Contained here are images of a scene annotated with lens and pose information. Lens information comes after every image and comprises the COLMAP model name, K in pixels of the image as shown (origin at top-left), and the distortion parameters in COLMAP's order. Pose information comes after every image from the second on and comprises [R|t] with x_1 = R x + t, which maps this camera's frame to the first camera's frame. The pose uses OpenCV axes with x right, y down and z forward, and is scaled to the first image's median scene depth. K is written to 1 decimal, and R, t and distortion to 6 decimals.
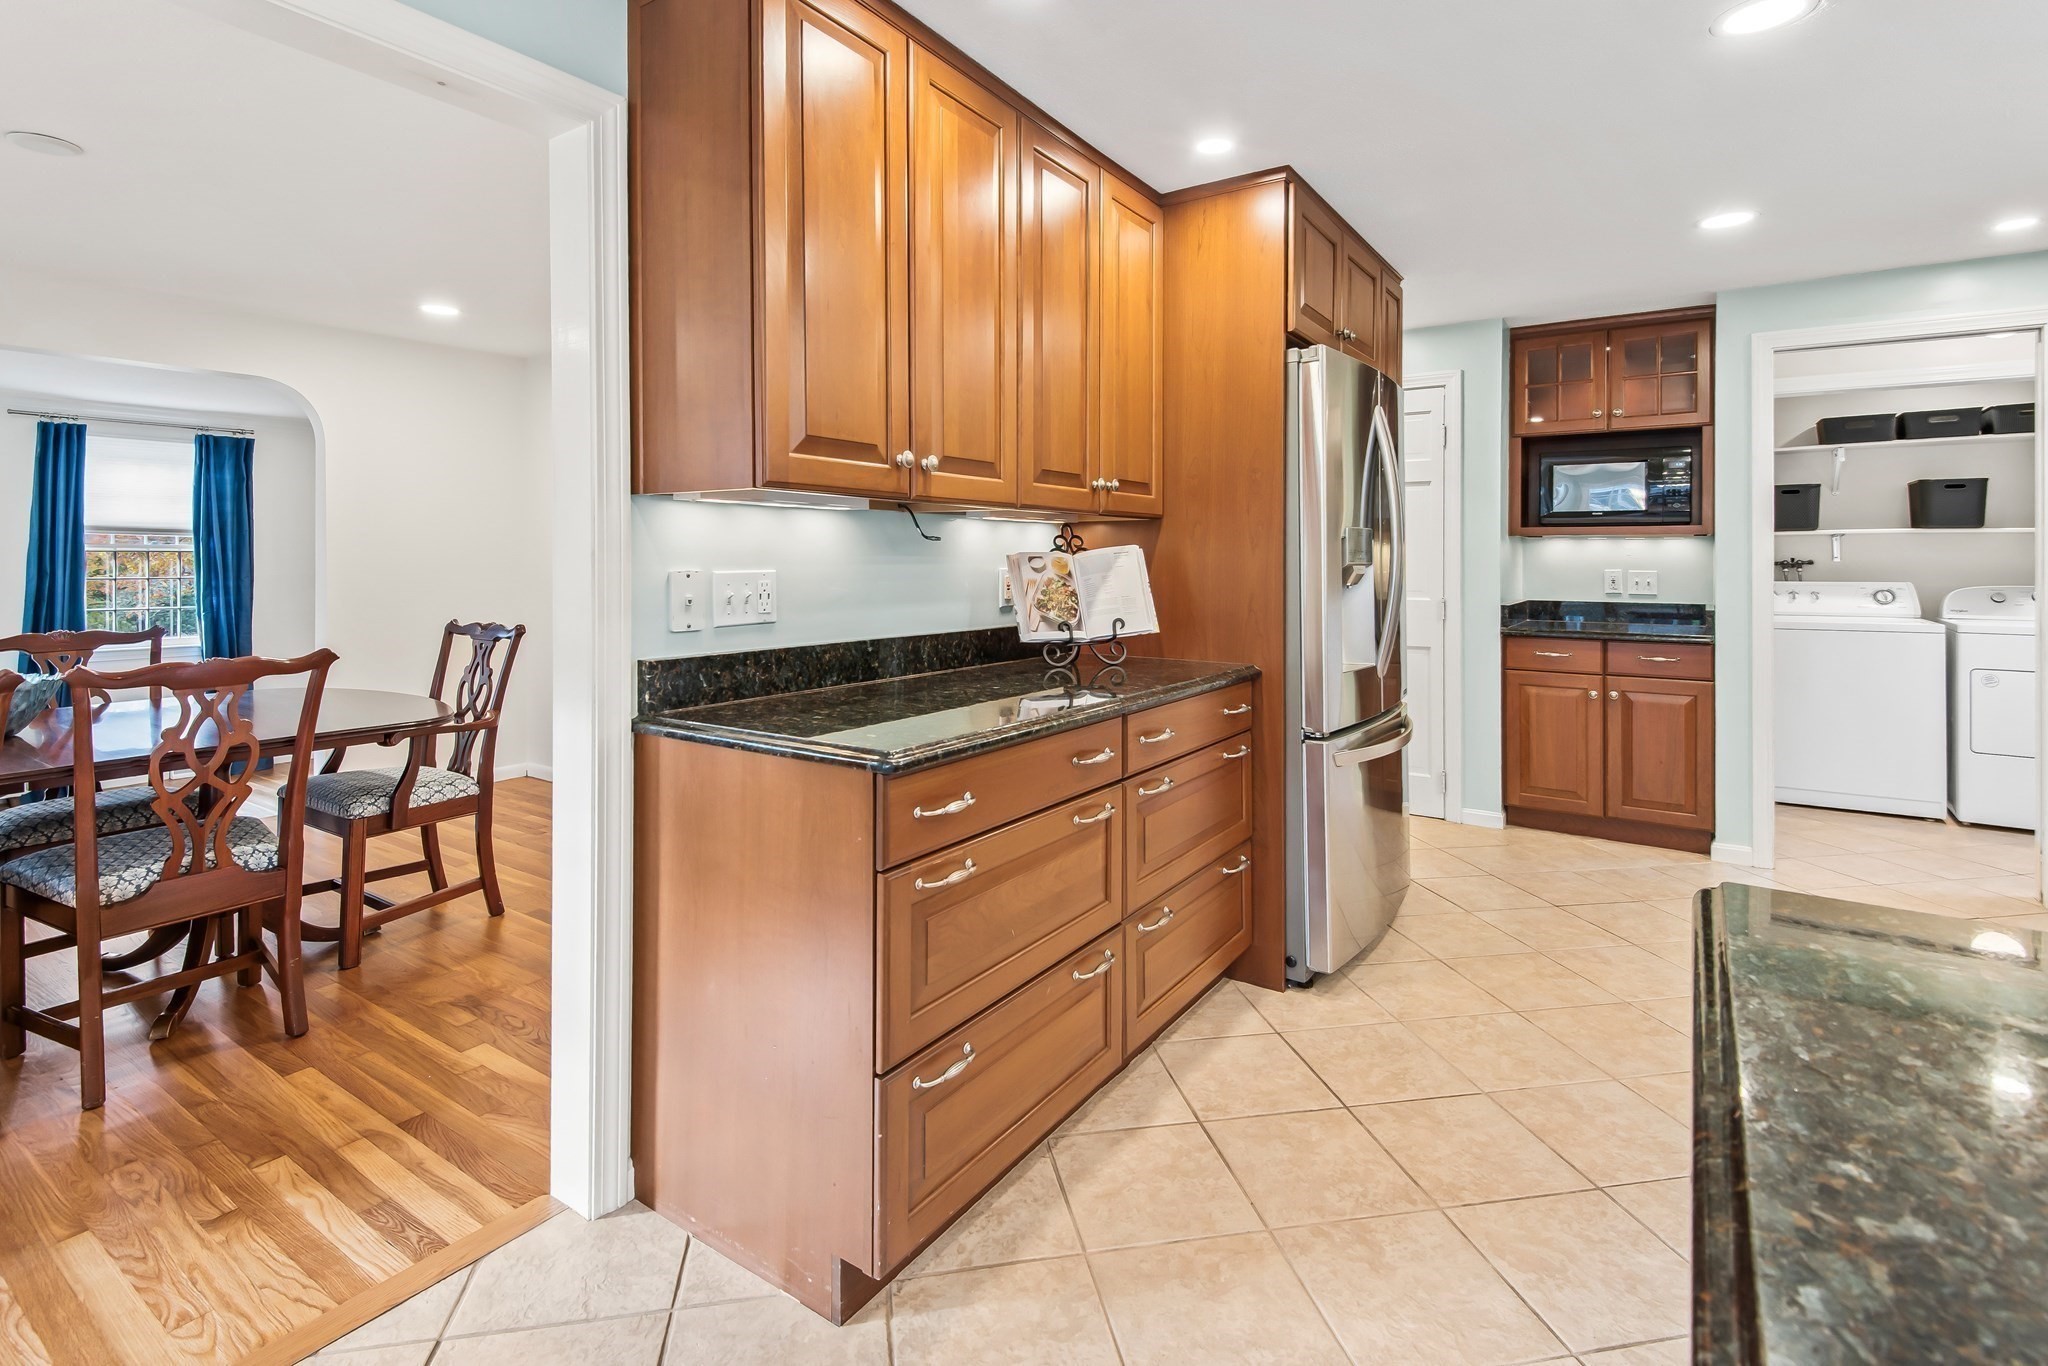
lens RADIAL K [[965.8, 0, 1021.6], [0, 965.8, 567.5], [0, 0, 1]] dist [0.031241, -0.019324]
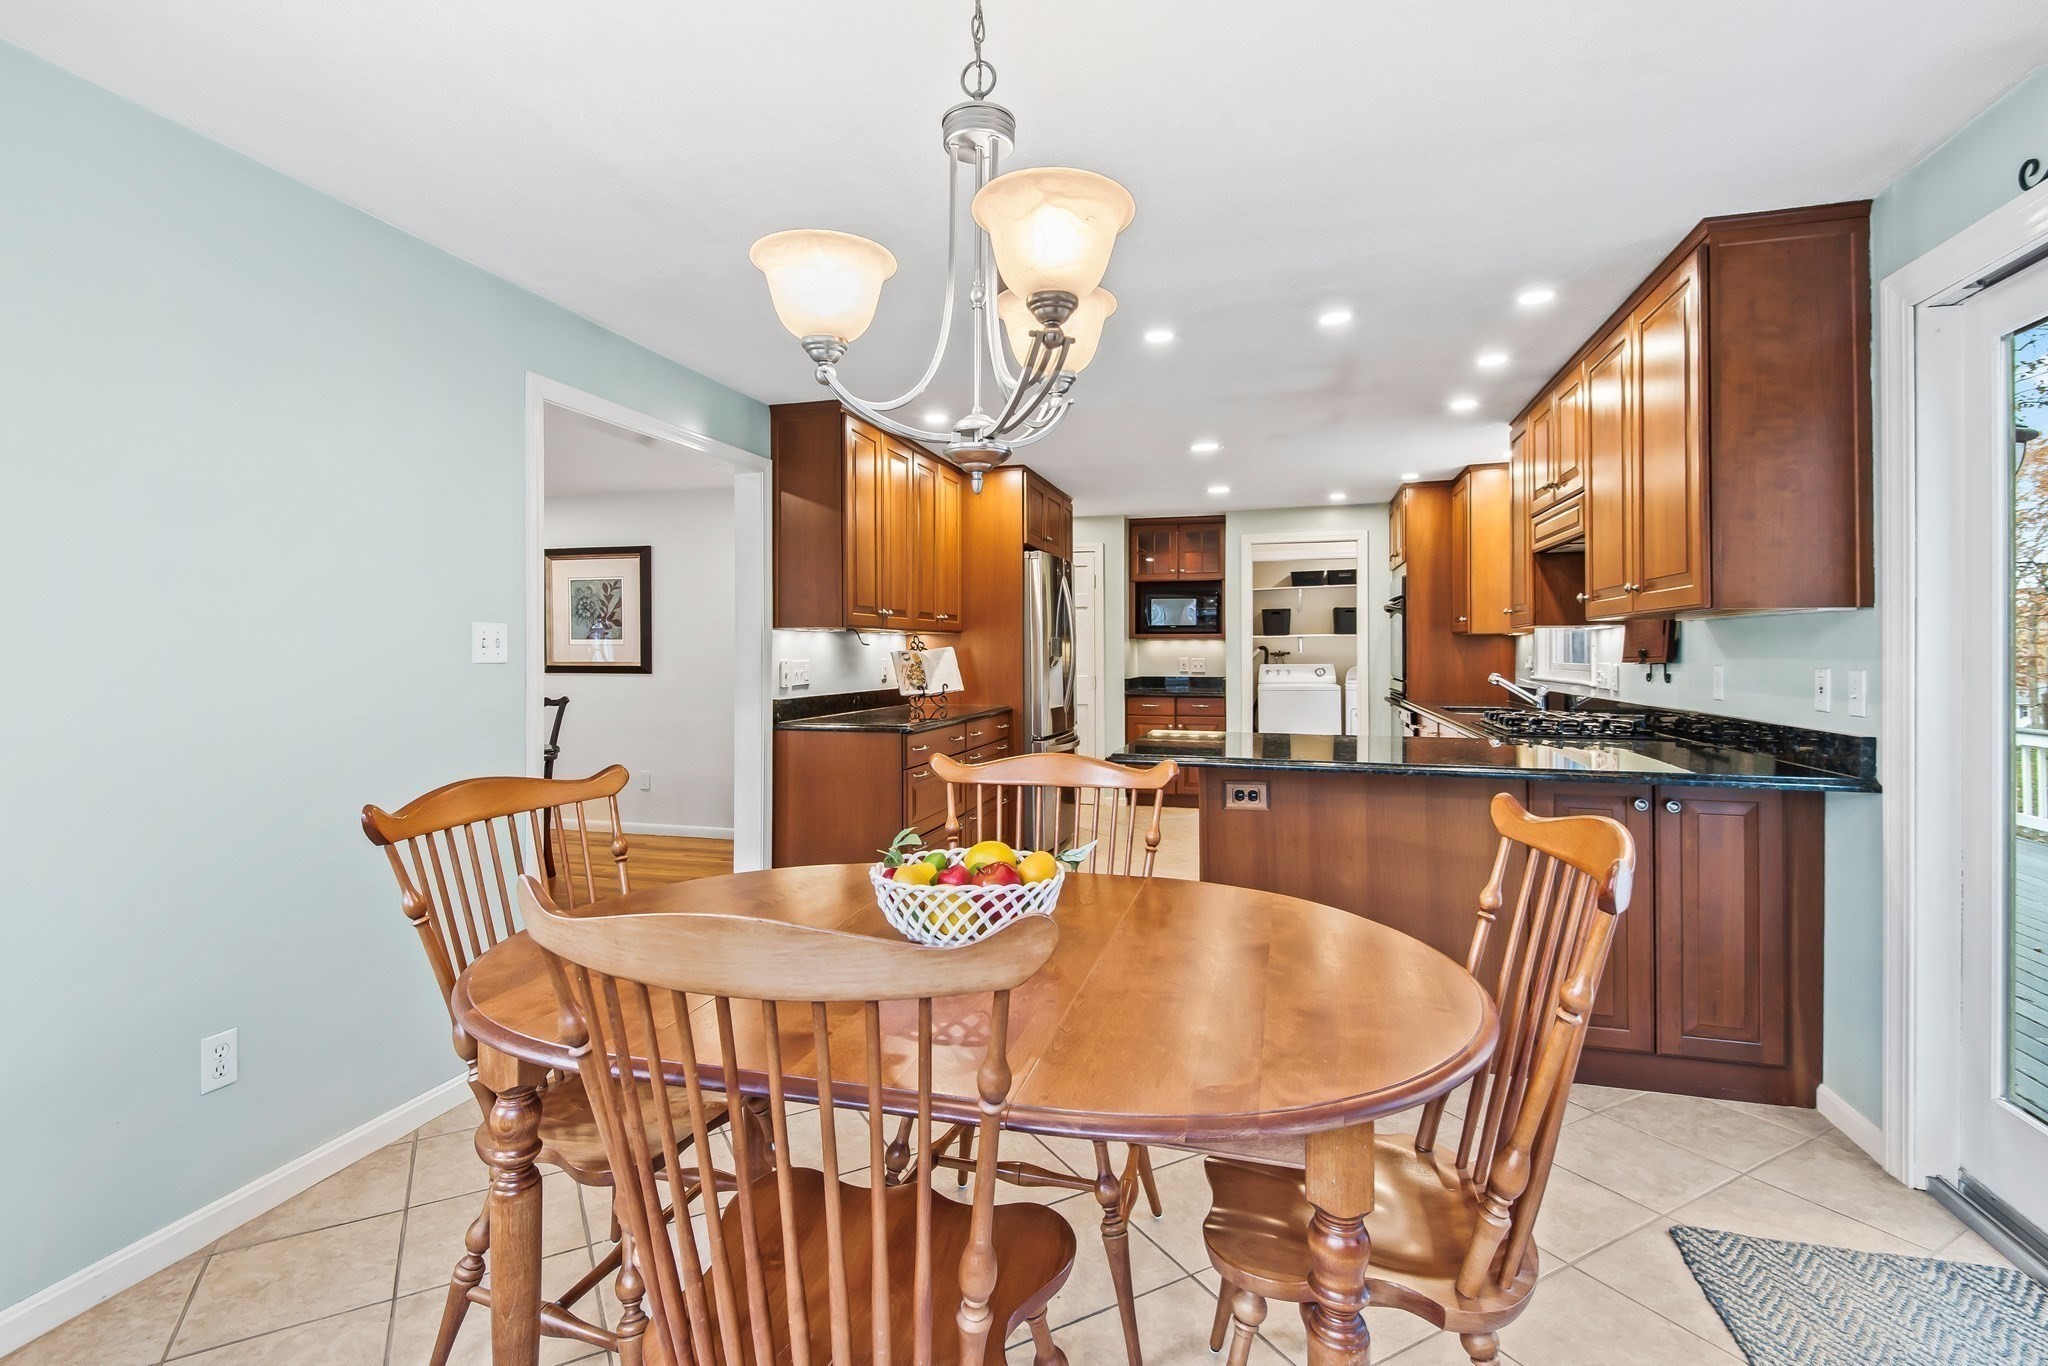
lens RADIAL K [[945.4, 0, 1016.0], [0, 945.4, 650.1], [0, 0, 1]] dist [0.029596, -0.017432]
pose [[0.947236, -0.003802, 0.320515, -0.263914], [0.006874, 0.999941, -0.008453, 0.000744], [-0.320464, 0.010211, 0.947206, -0.611520]]
